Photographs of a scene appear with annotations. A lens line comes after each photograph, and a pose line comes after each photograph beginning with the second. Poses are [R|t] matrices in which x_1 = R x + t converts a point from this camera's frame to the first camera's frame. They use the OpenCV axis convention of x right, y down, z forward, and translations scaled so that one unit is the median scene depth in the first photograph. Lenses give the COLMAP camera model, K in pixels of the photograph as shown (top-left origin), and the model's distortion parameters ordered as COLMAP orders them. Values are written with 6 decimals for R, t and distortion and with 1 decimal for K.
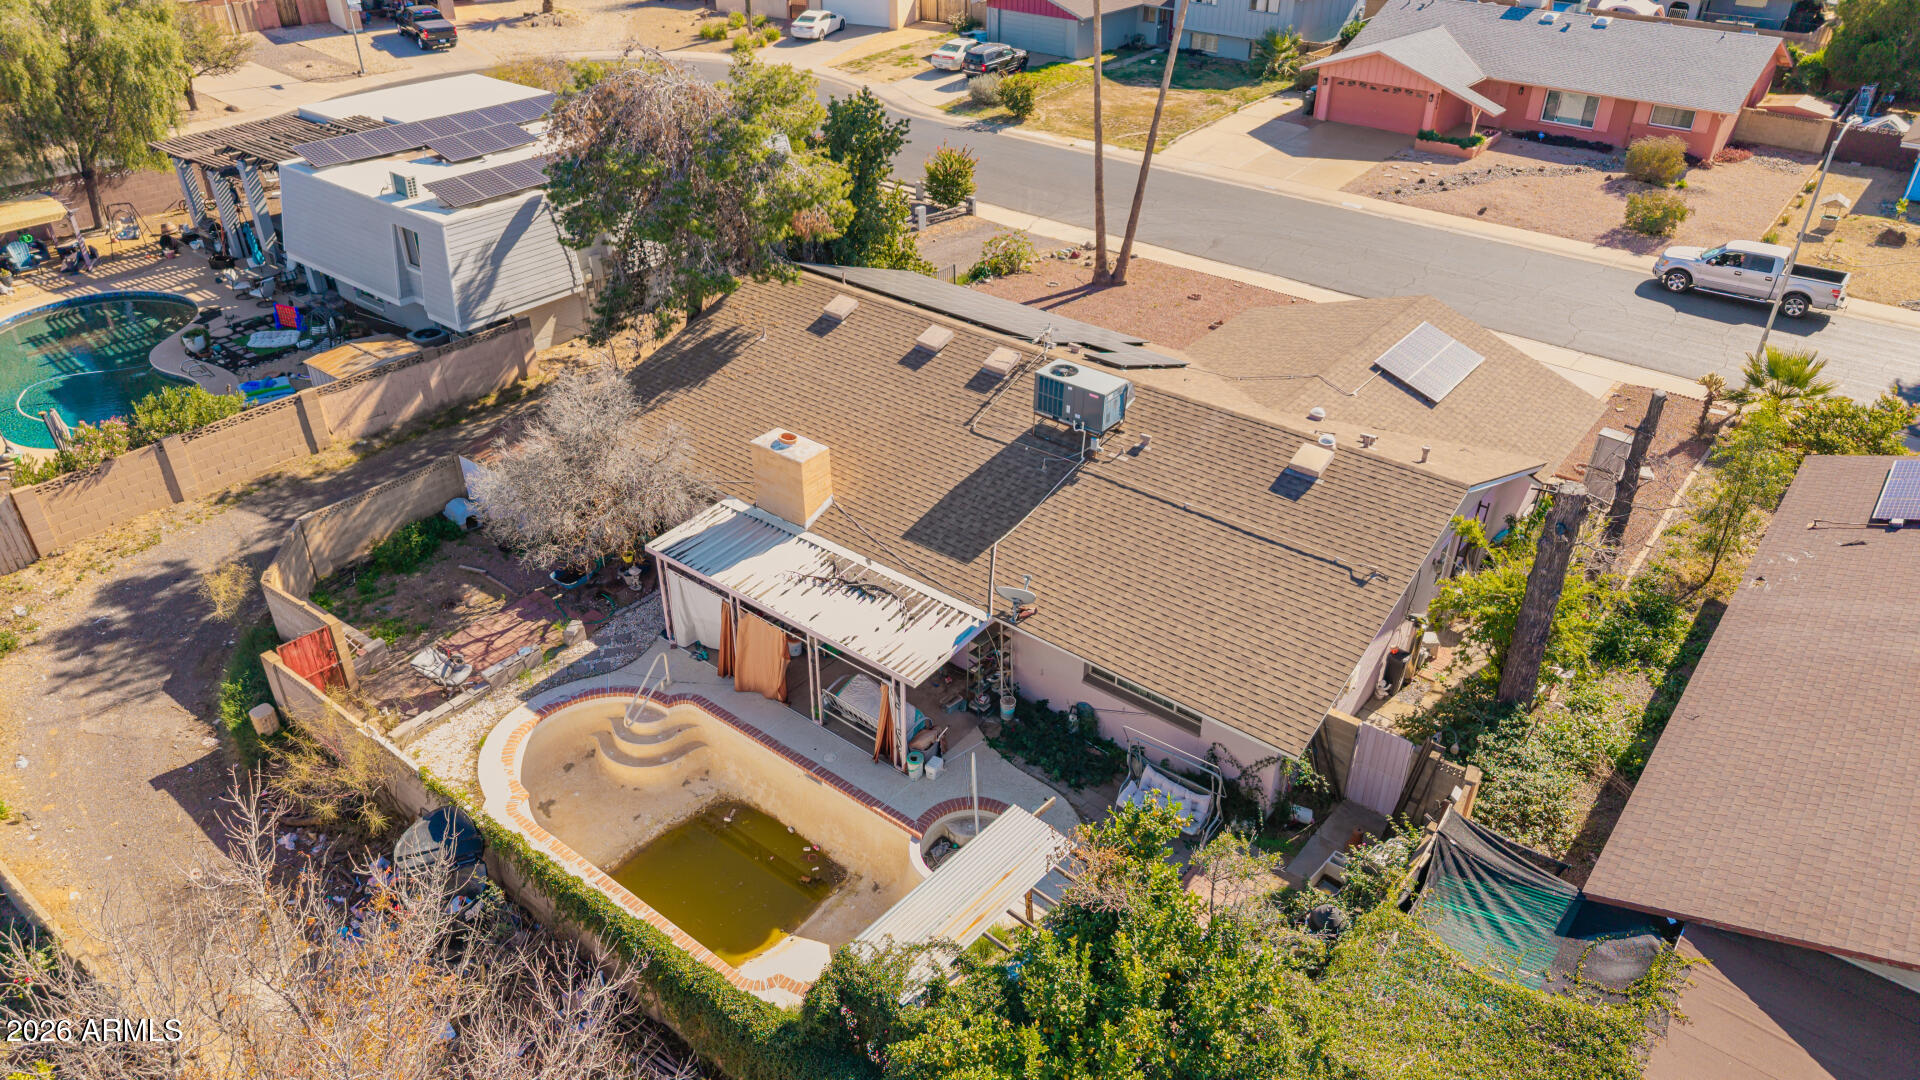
lens RADIAL K [[1281.6, 0, 968.0], [0, 1281.6, 540.8], [0, 0, 1]] dist [0.045573, -0.064183]
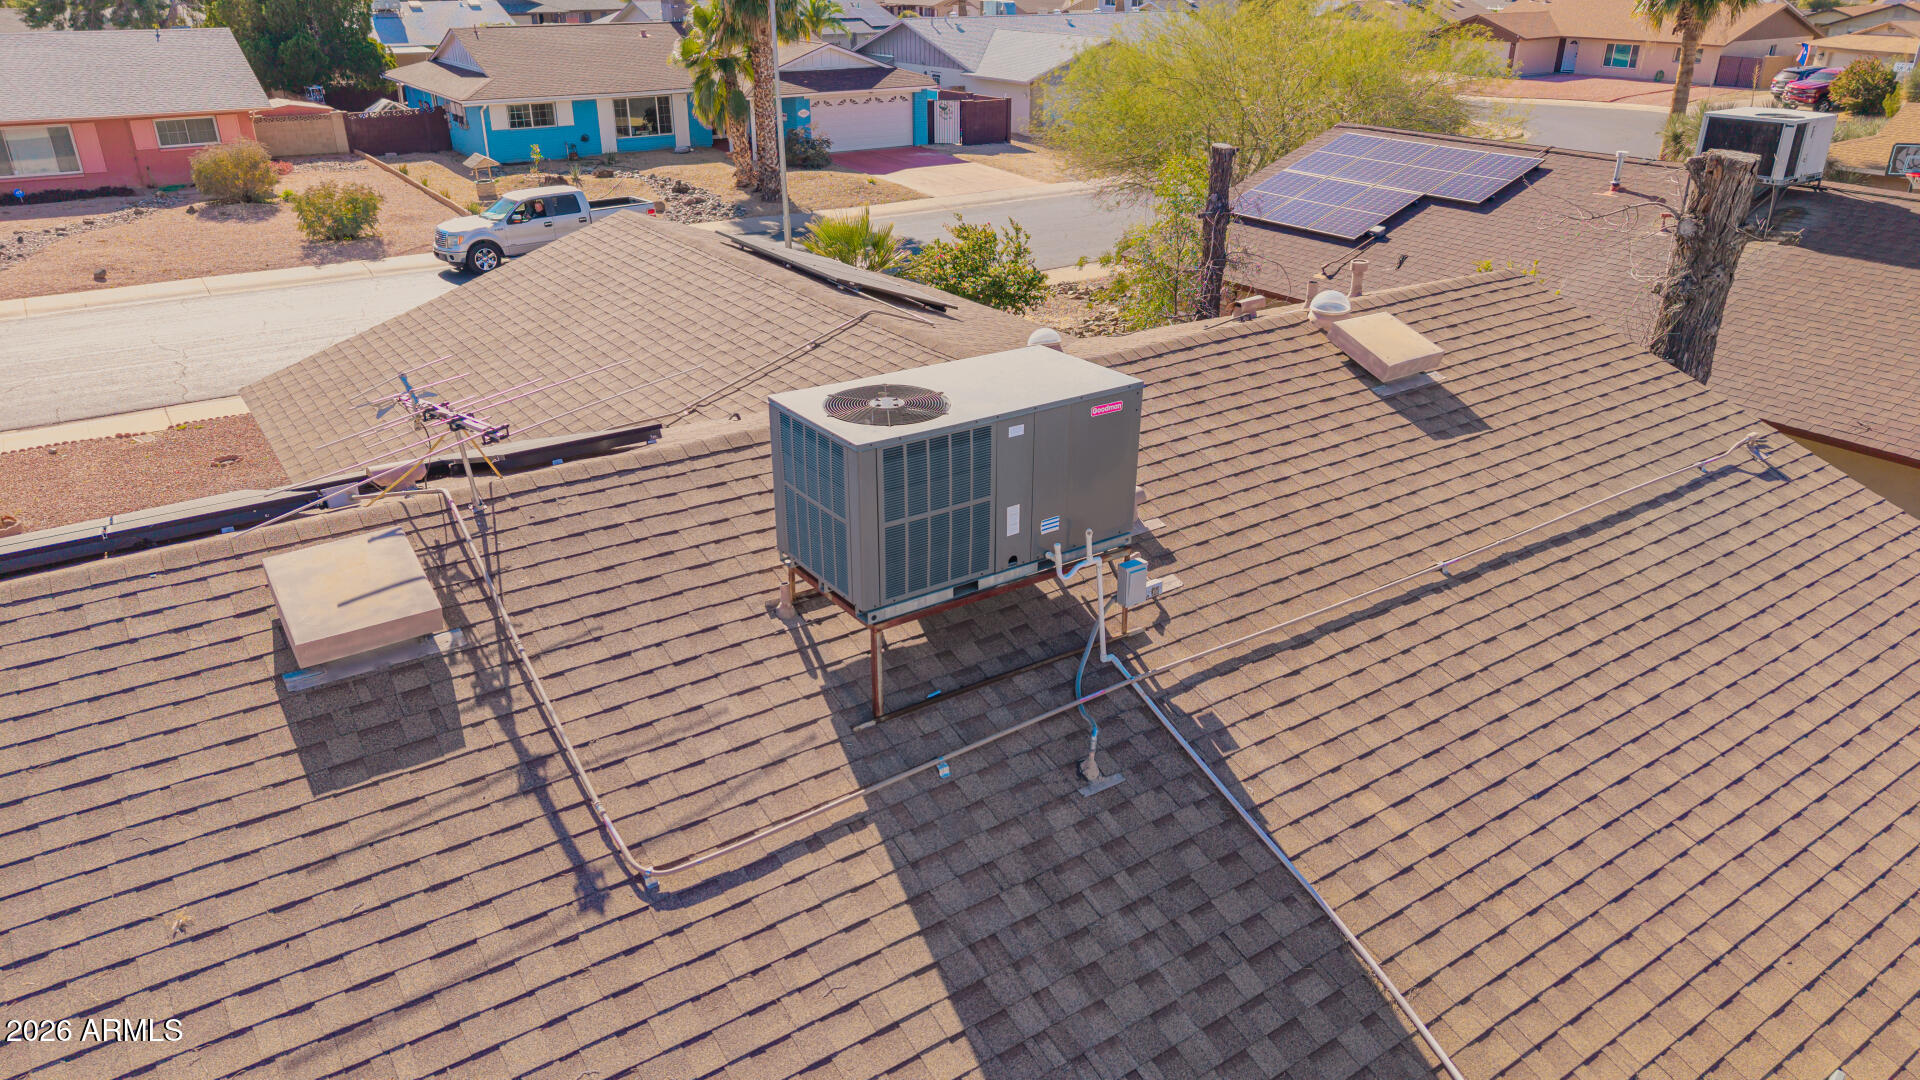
lens RADIAL K [[1283.5, 0, 960.0], [0, 1283.5, 540.0], [0, 0, 1]] dist [0.040152, -0.040091]
pose [[0.293520, -0.405355, 0.865756, -0.099736], [0.508871, 0.832924, 0.217458, -0.115296], [-0.809257, 0.376729, 0.450753, 0.658766]]
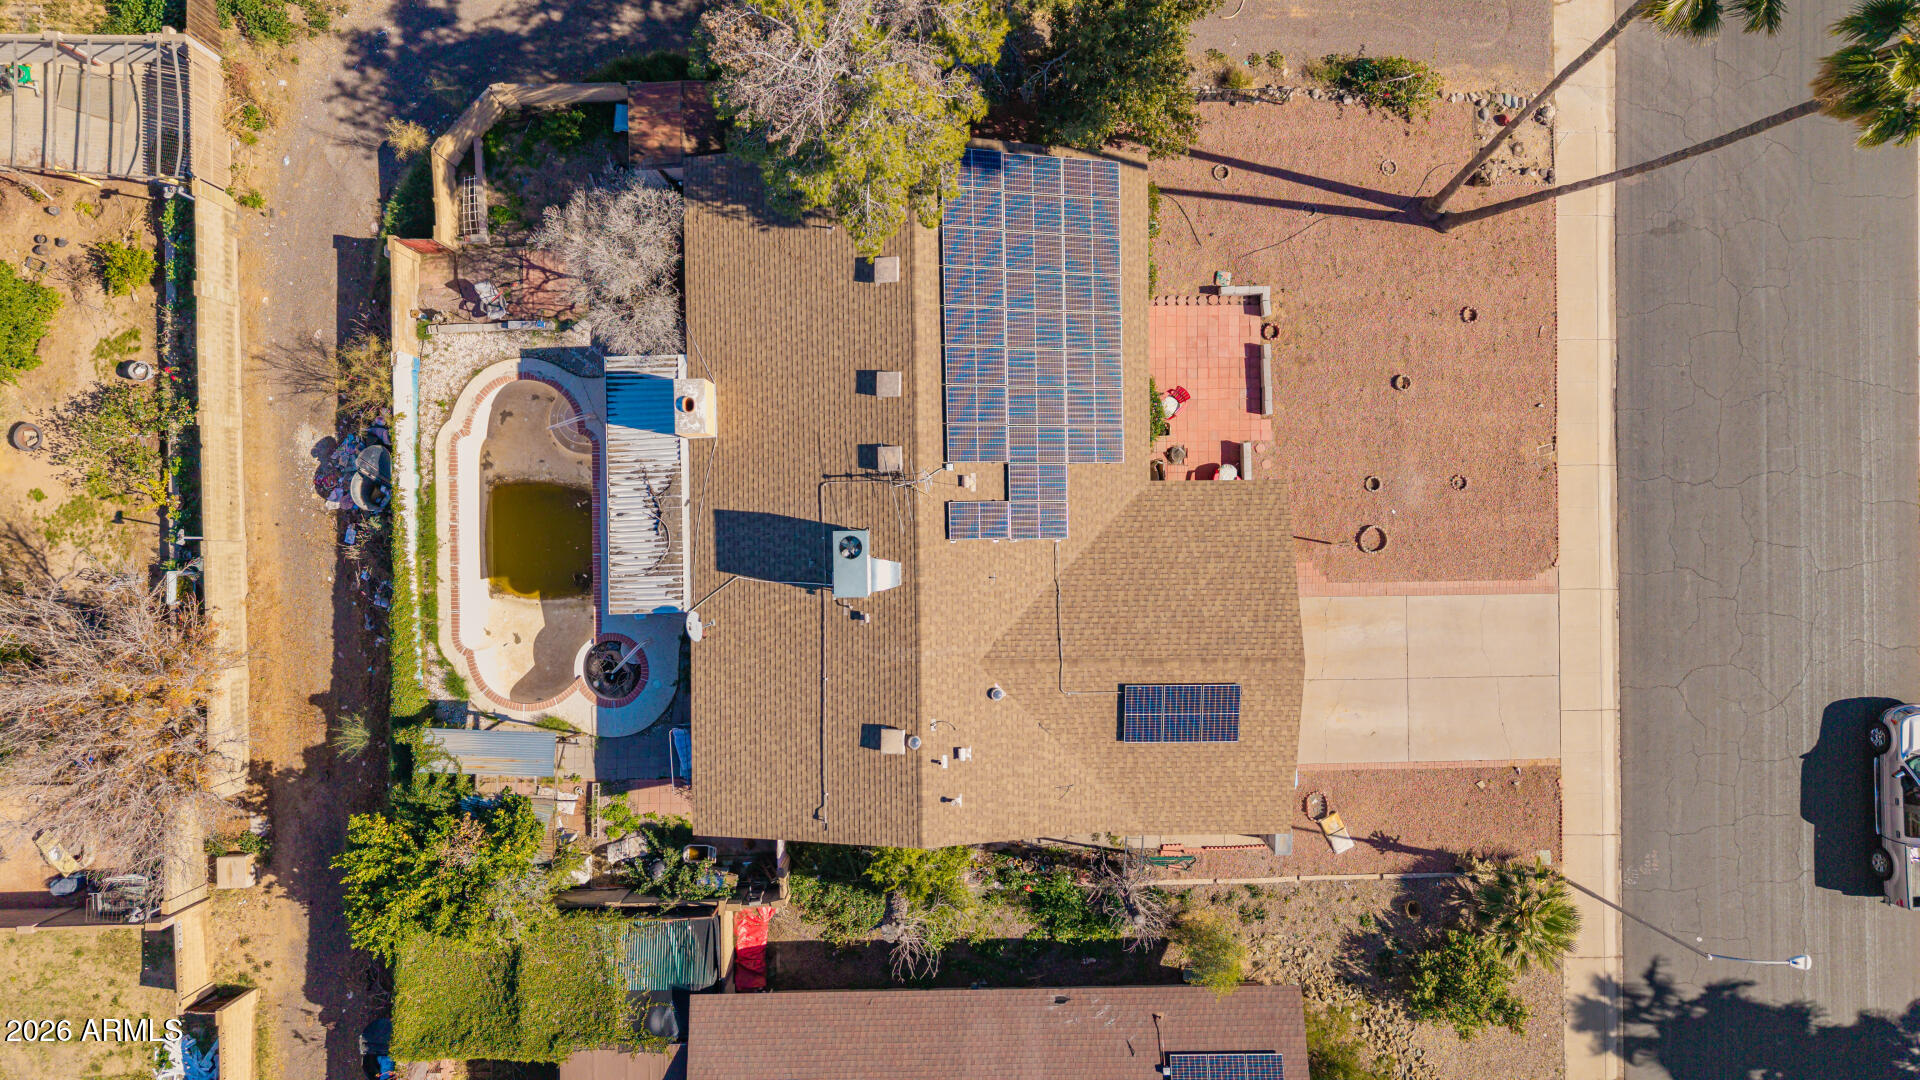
lens RADIAL K [[1280.8, 0, 970.8], [0, 1280.8, 534.9], [0, 0, 1]] dist [0.003931, 0.002904]
pose [[0.627979, 0.778228, -0.002048, 0.105110], [-0.417849, 0.339395, 0.842741, -0.909406], [0.656540, -0.528368, 0.538315, 0.308478]]
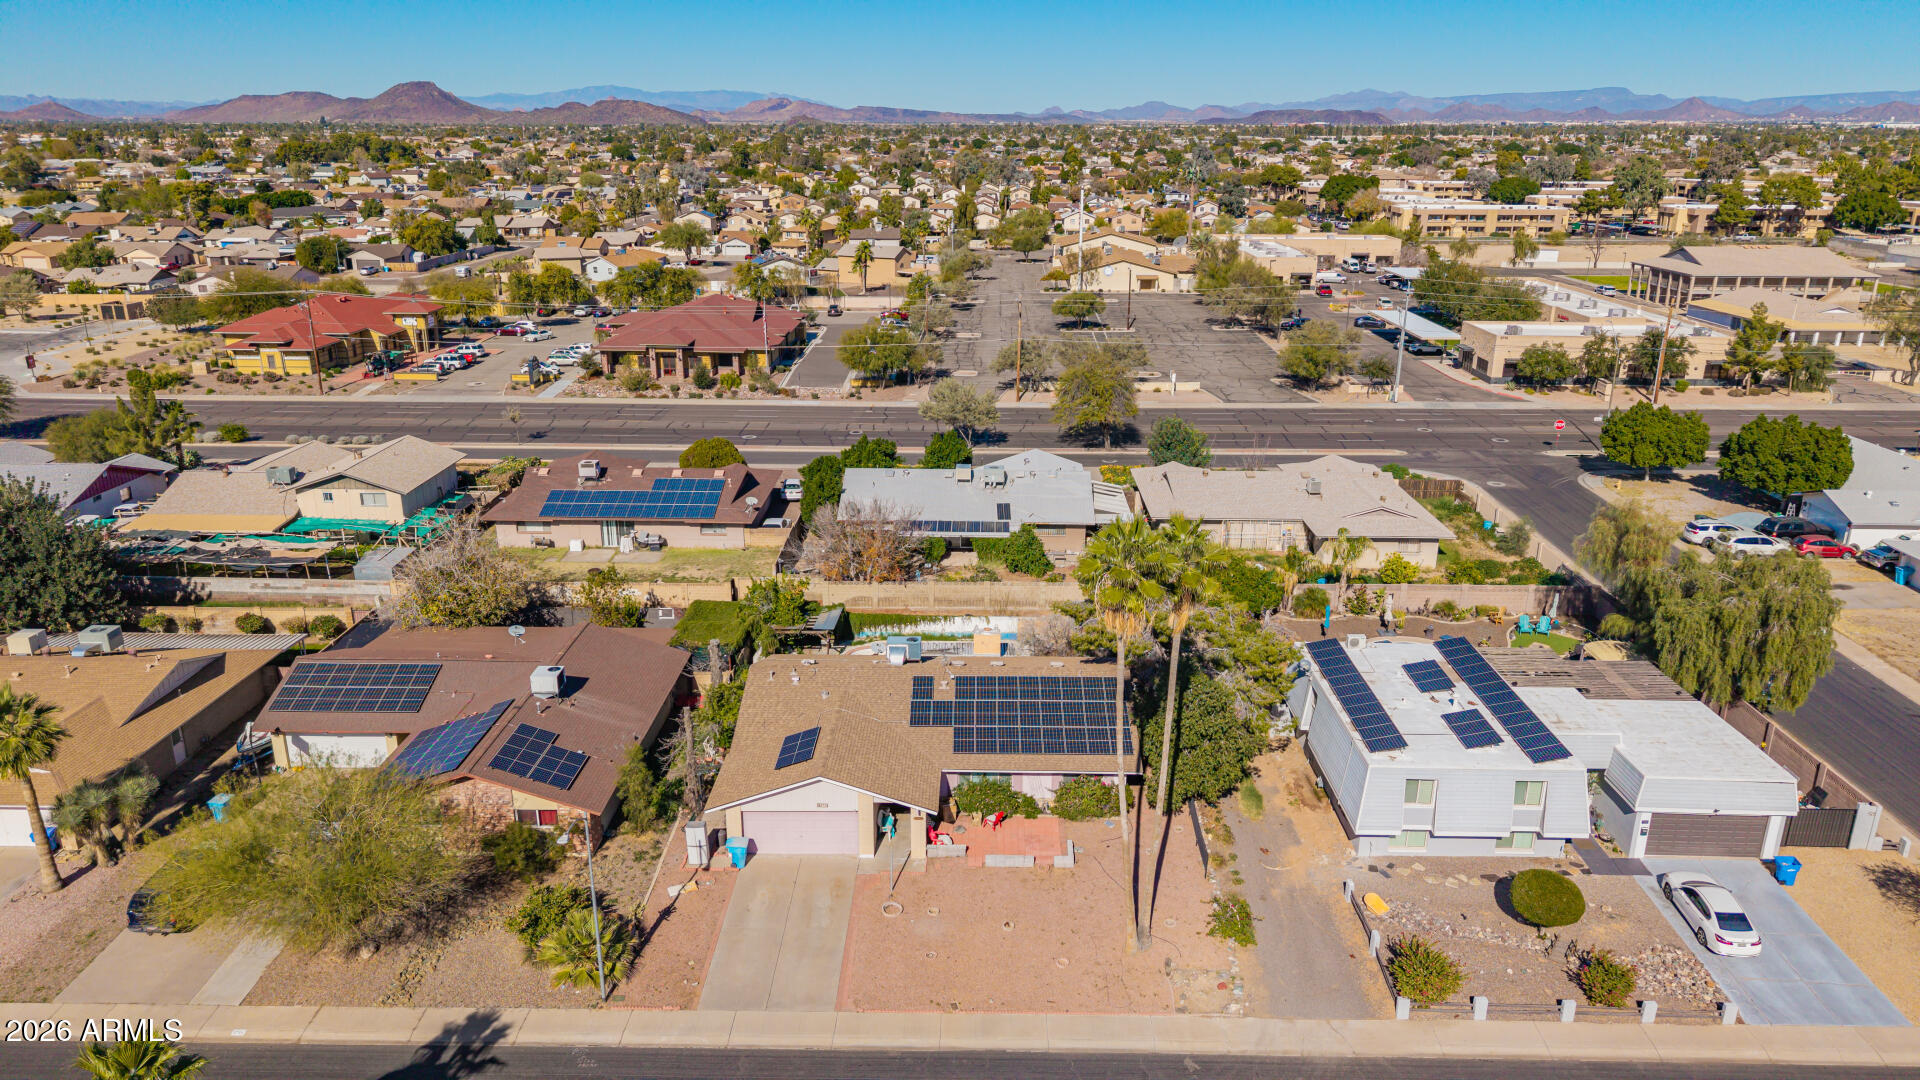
lens RADIAL K [[1281.6, 0, 968.0], [0, 1281.6, 540.8], [0, 0, 1]] dist [0.045573, -0.064183]
pose [[-0.795556, 0.173360, -0.580549, 1.047651], [-0.333809, 0.674234, 0.658771, -1.438699], [0.505630, 0.717882, -0.478522, 1.572410]]
